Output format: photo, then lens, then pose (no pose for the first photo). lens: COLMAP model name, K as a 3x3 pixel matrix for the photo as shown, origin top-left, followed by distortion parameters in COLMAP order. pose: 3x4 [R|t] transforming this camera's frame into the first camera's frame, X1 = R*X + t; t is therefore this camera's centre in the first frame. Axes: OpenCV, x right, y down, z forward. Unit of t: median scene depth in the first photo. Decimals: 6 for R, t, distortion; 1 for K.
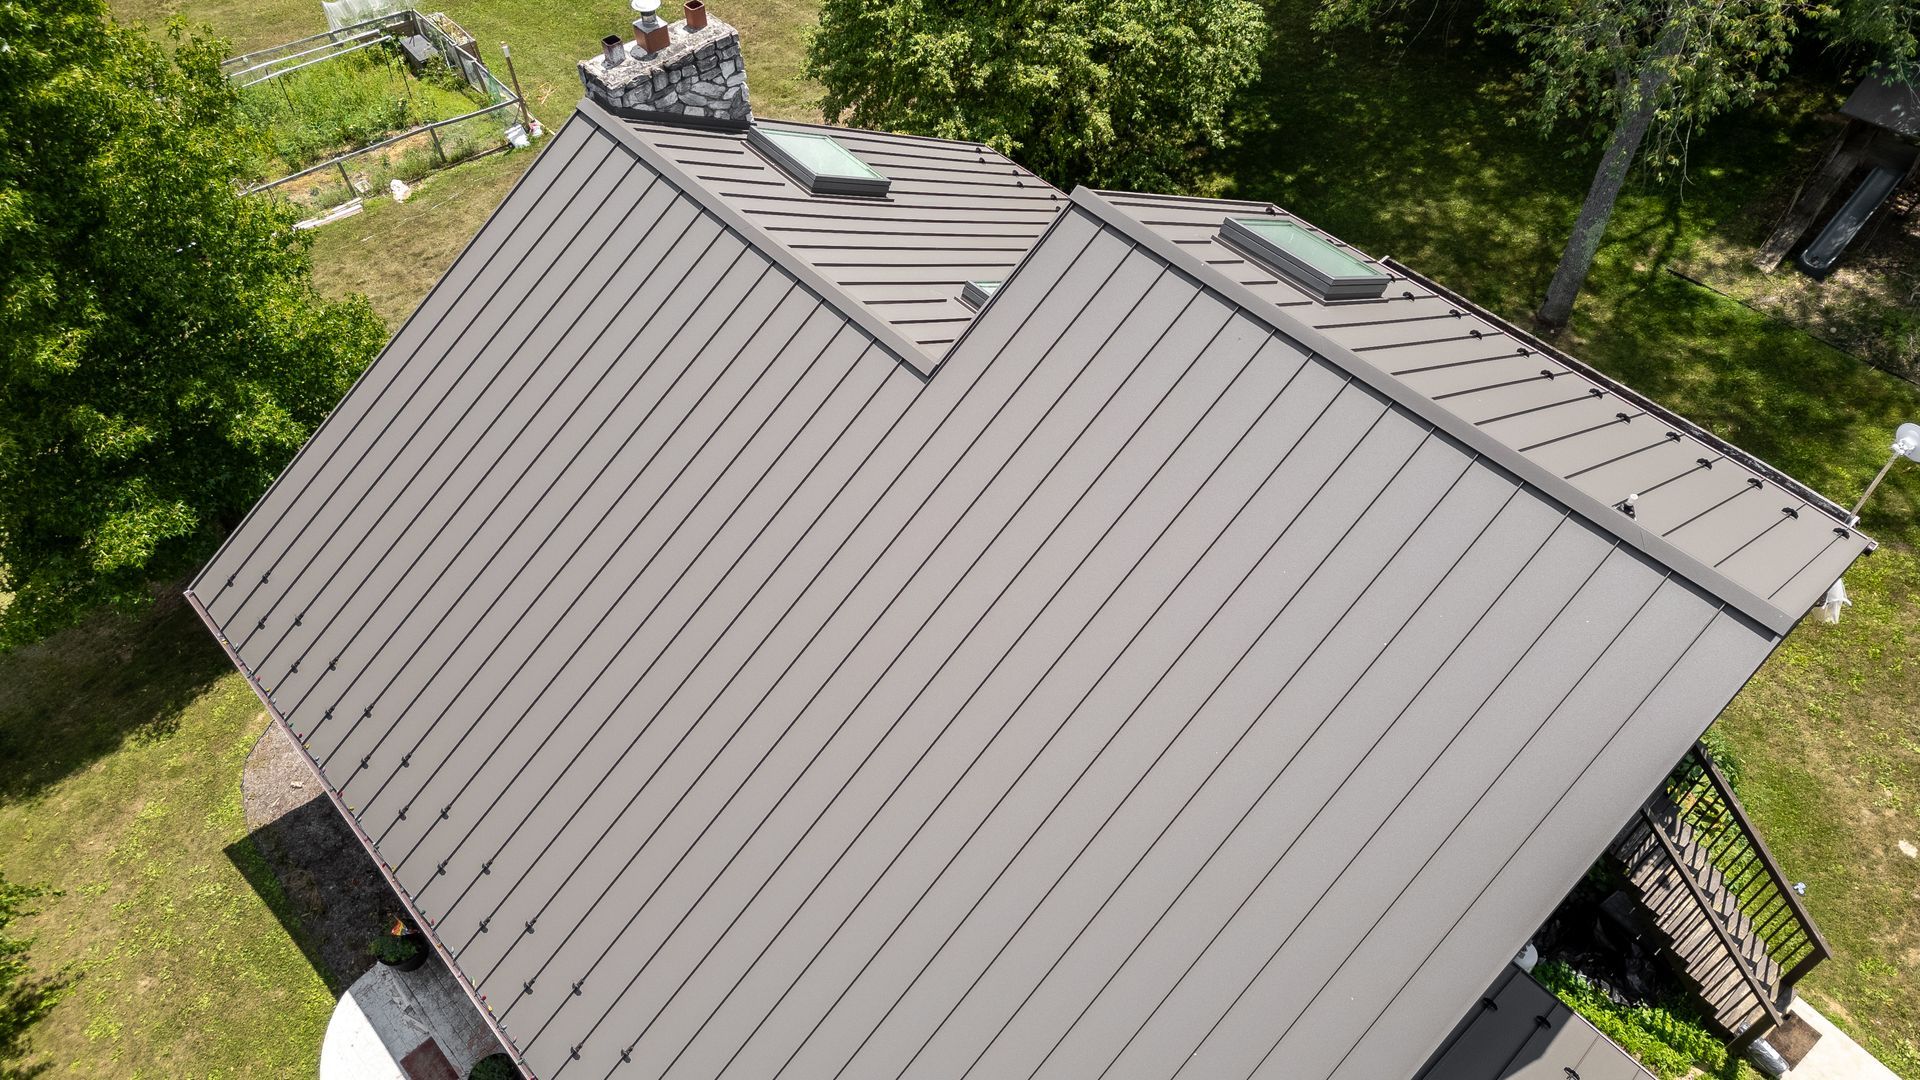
lens RADIAL K [[1354.0, 0, 966.6], [0, 1354.0, 540.7], [0, 0, 1]] dist [0.066997, -0.065495]
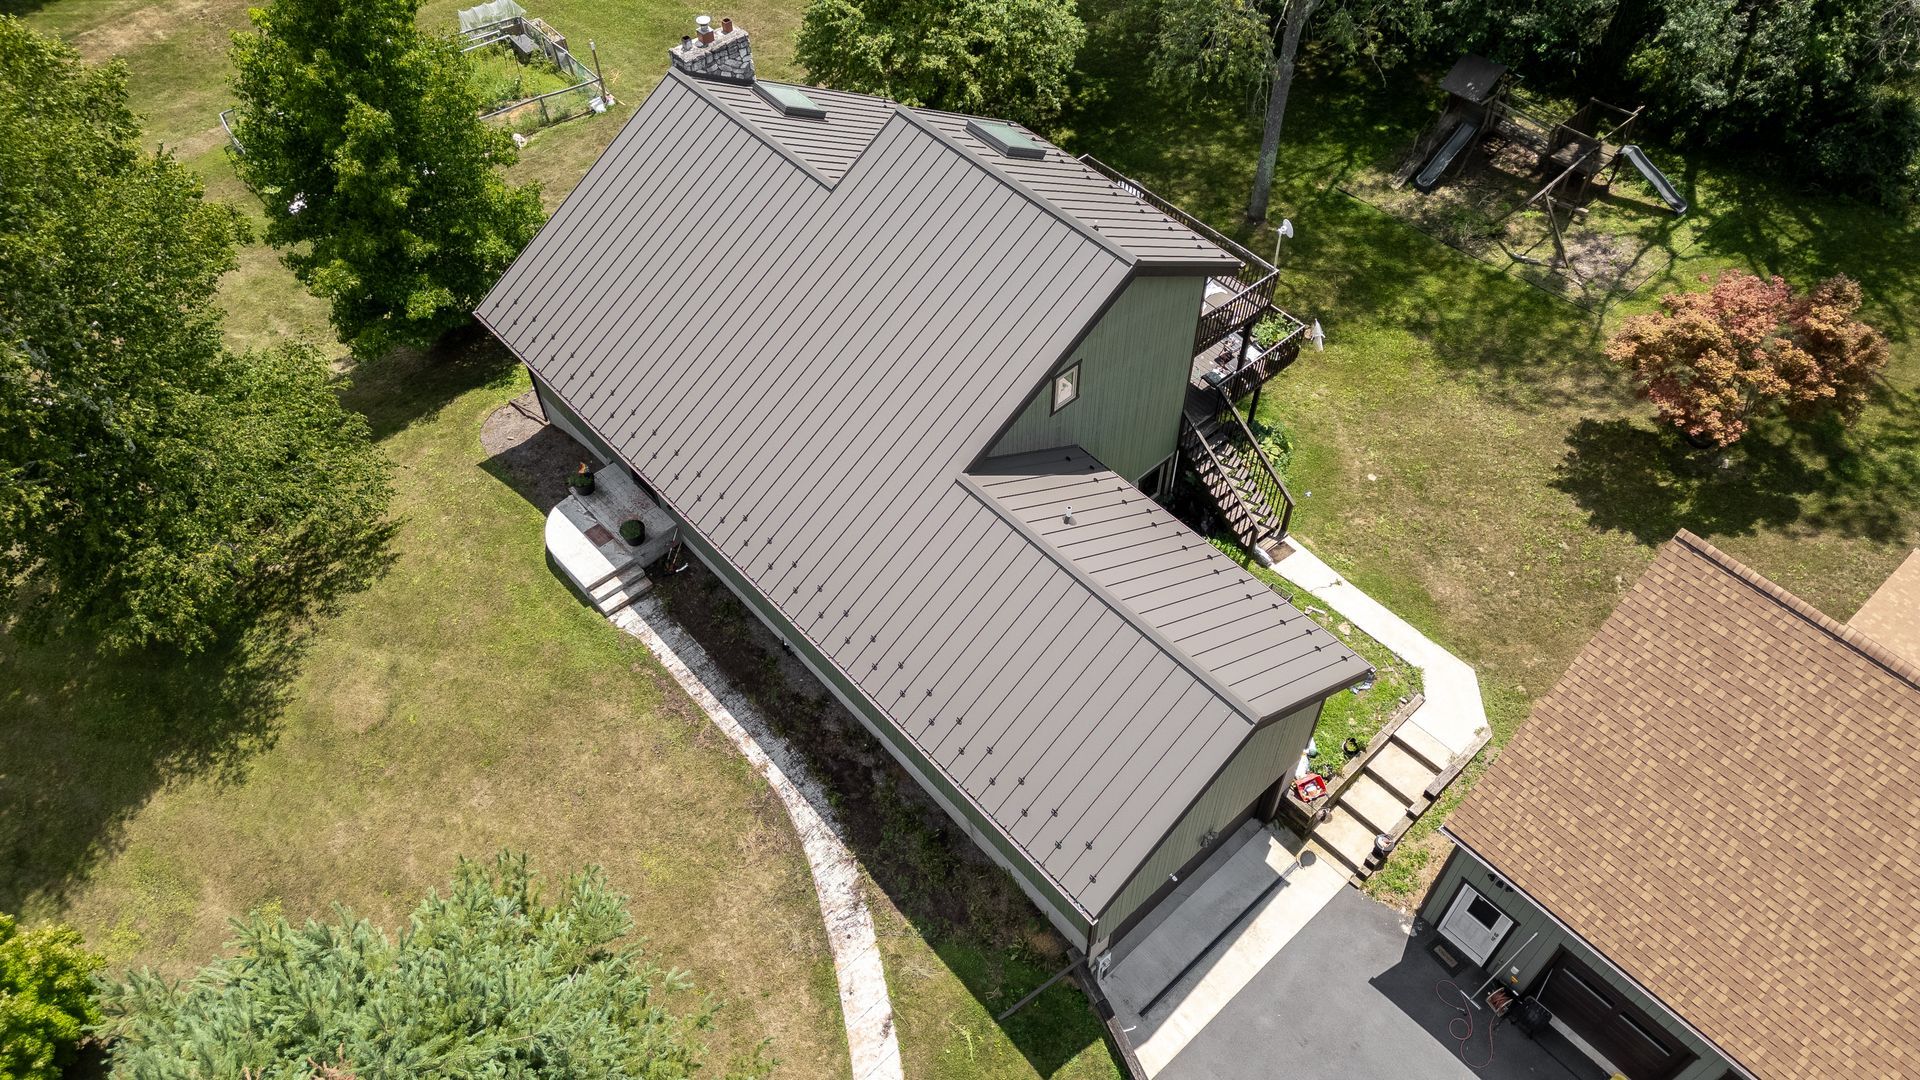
lens RADIAL K [[1354.0, 0, 966.6], [0, 1354.0, 540.7], [0, 0, 1]] dist [0.066997, -0.065495]
pose [[0.999931, 0.007216, -0.009223, 0.138500], [-0.007218, 0.999974, -0.000138, 0.288723], [0.009221, 0.000204, 0.999957, -0.783928]]
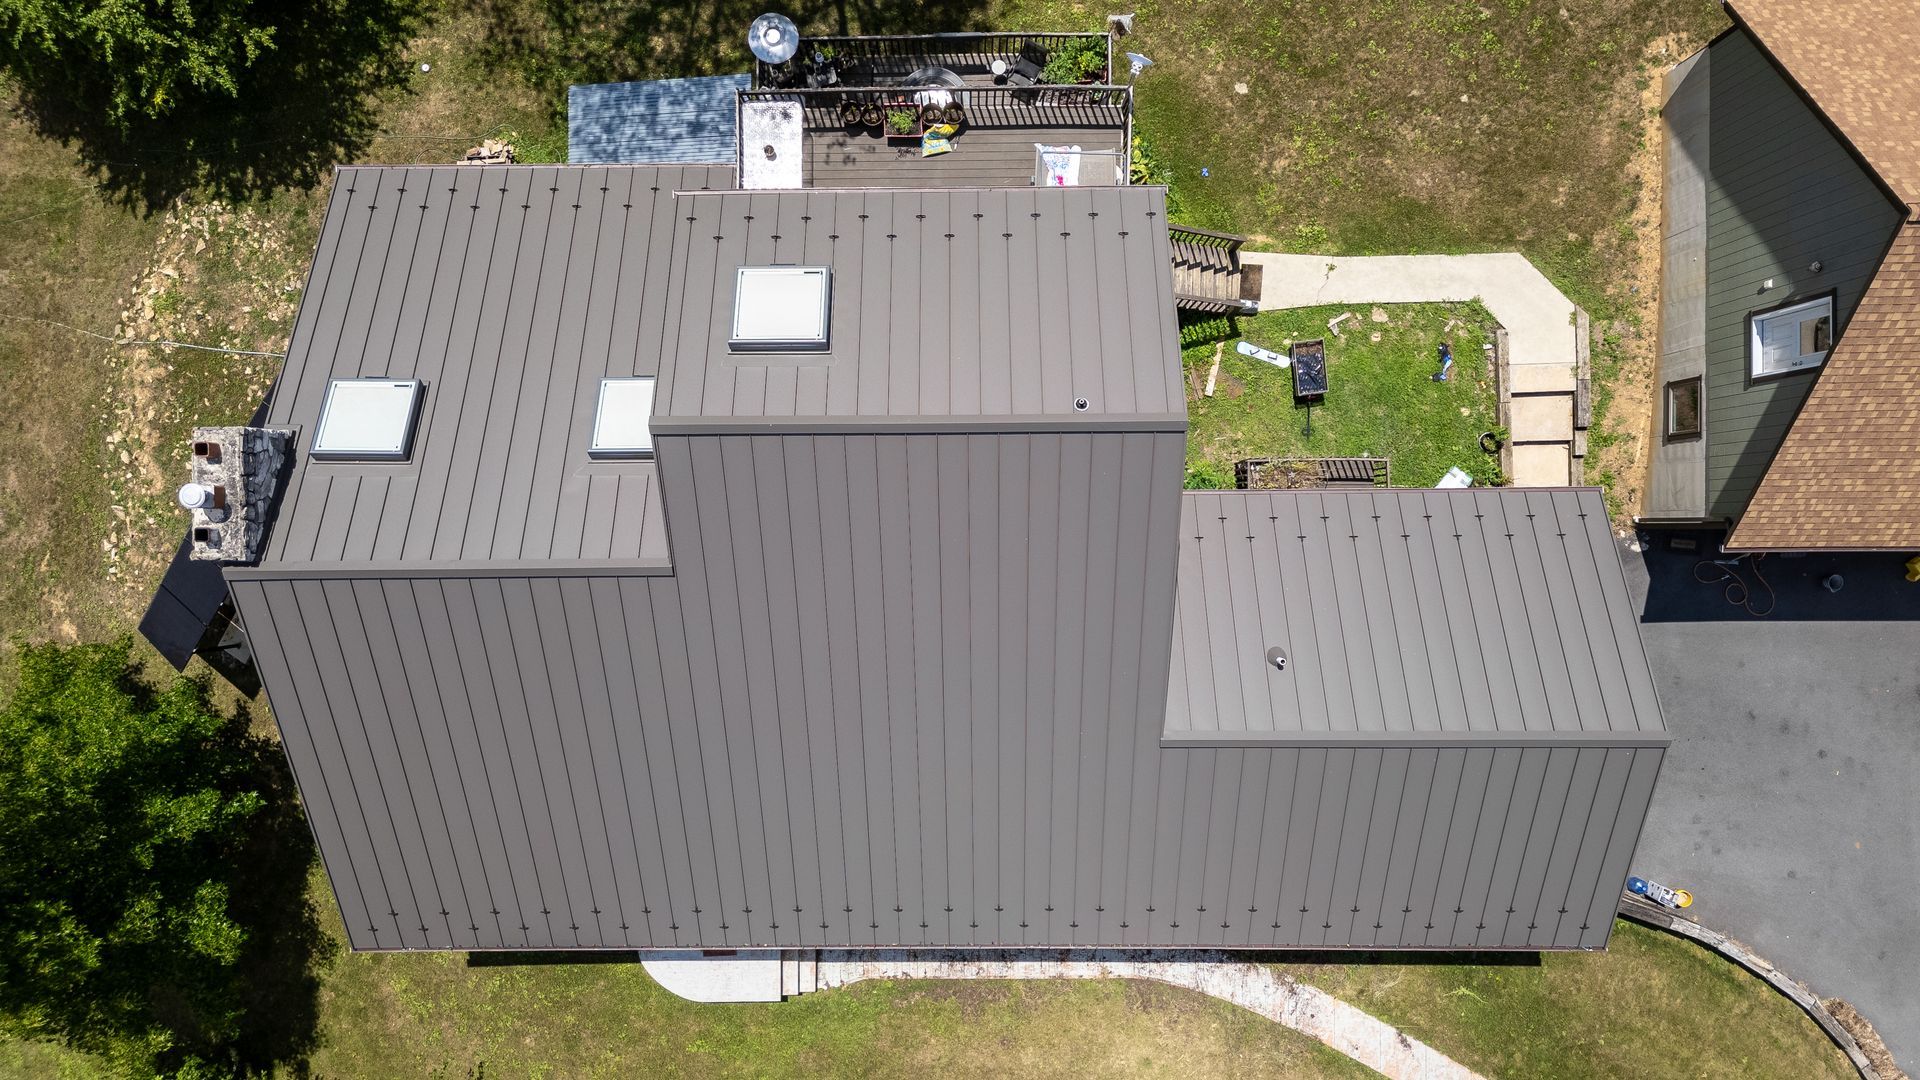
lens RADIAL K [[1354.0, 0, 966.6], [0, 1354.0, 540.7], [0, 0, 1]] dist [0.066997, -0.065495]
pose [[0.672704, -0.739889, -0.005806, 0.137033], [0.575423, 0.518207, 0.632732, -0.554219], [-0.465142, -0.428982, 0.774349, -0.155976]]
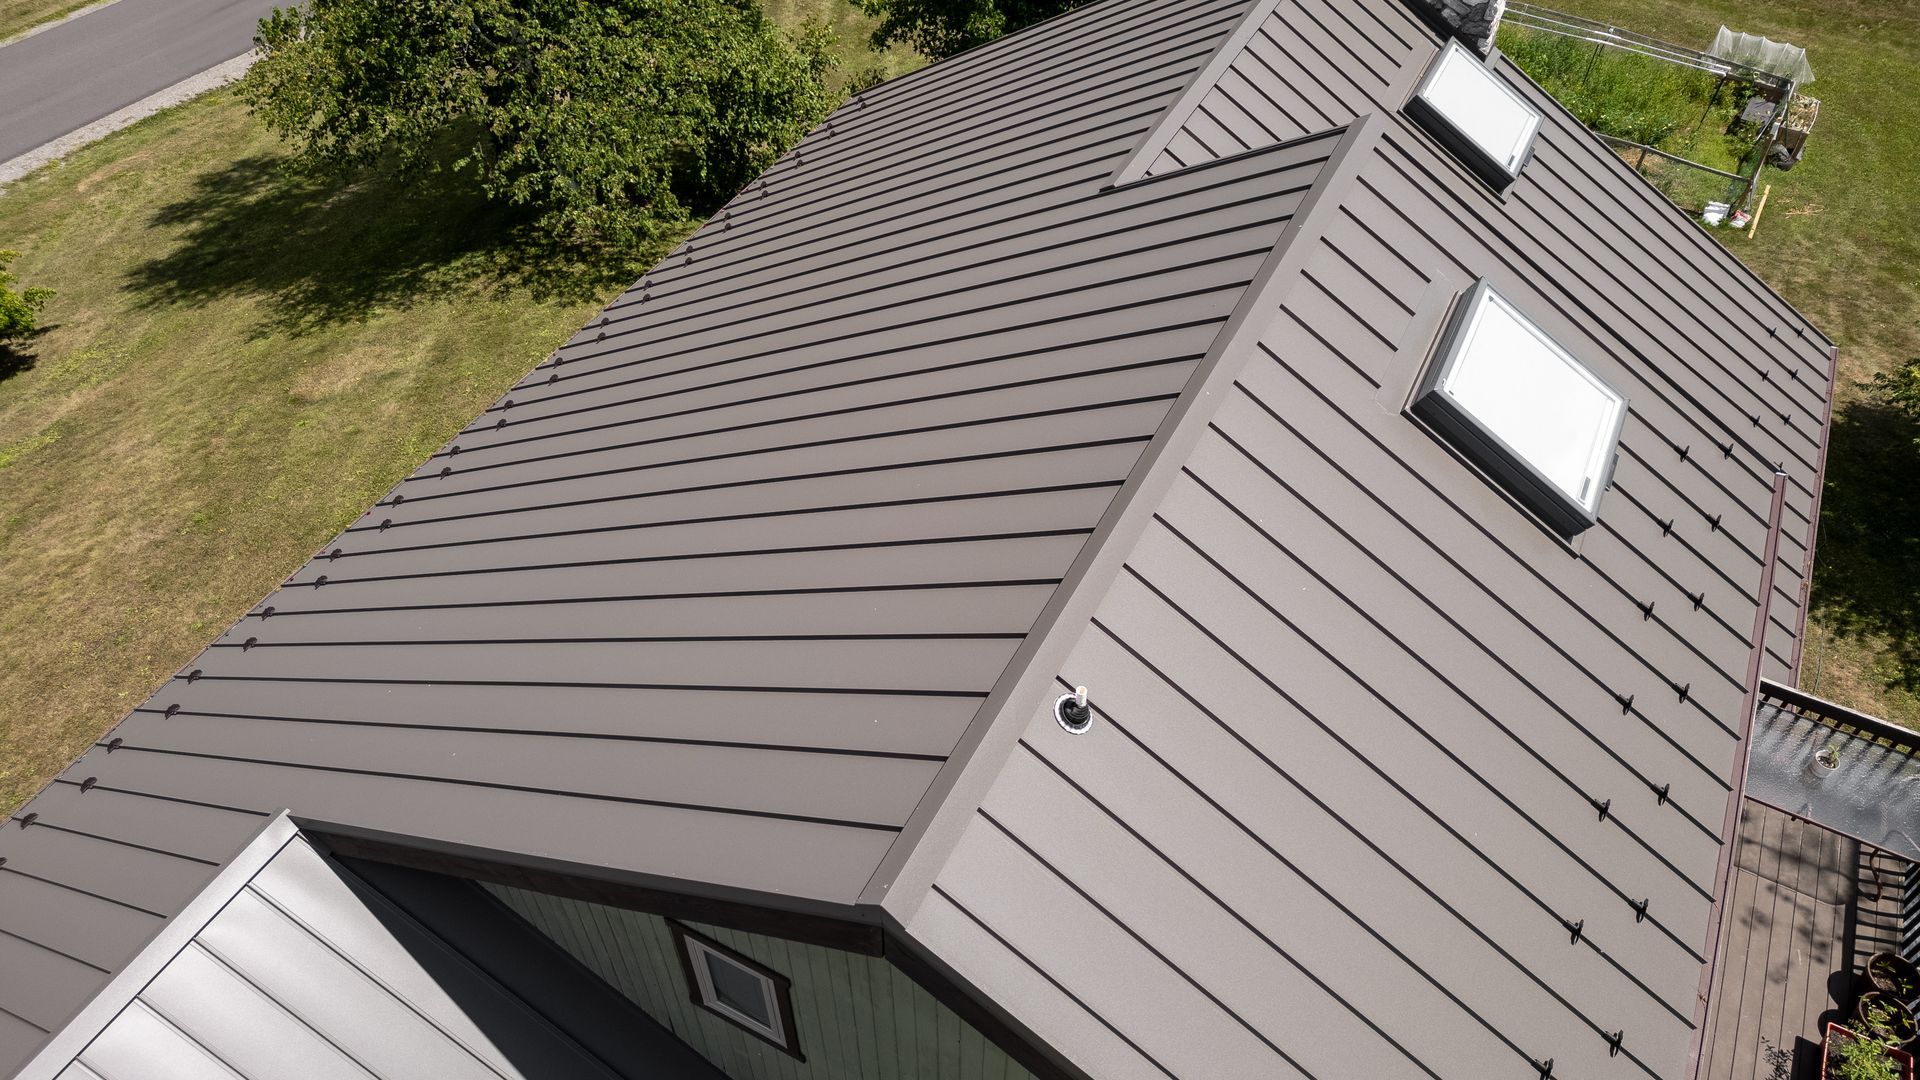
lens RADIAL K [[1354.0, 0, 966.6], [0, 1354.0, 540.7], [0, 0, 1]] dist [0.066997, -0.065495]
pose [[0.338473, 0.686807, -0.643220, 0.412399], [-0.729338, 0.623398, 0.281852, -0.104029], [0.594560, 0.373726, 0.711918, 0.266571]]
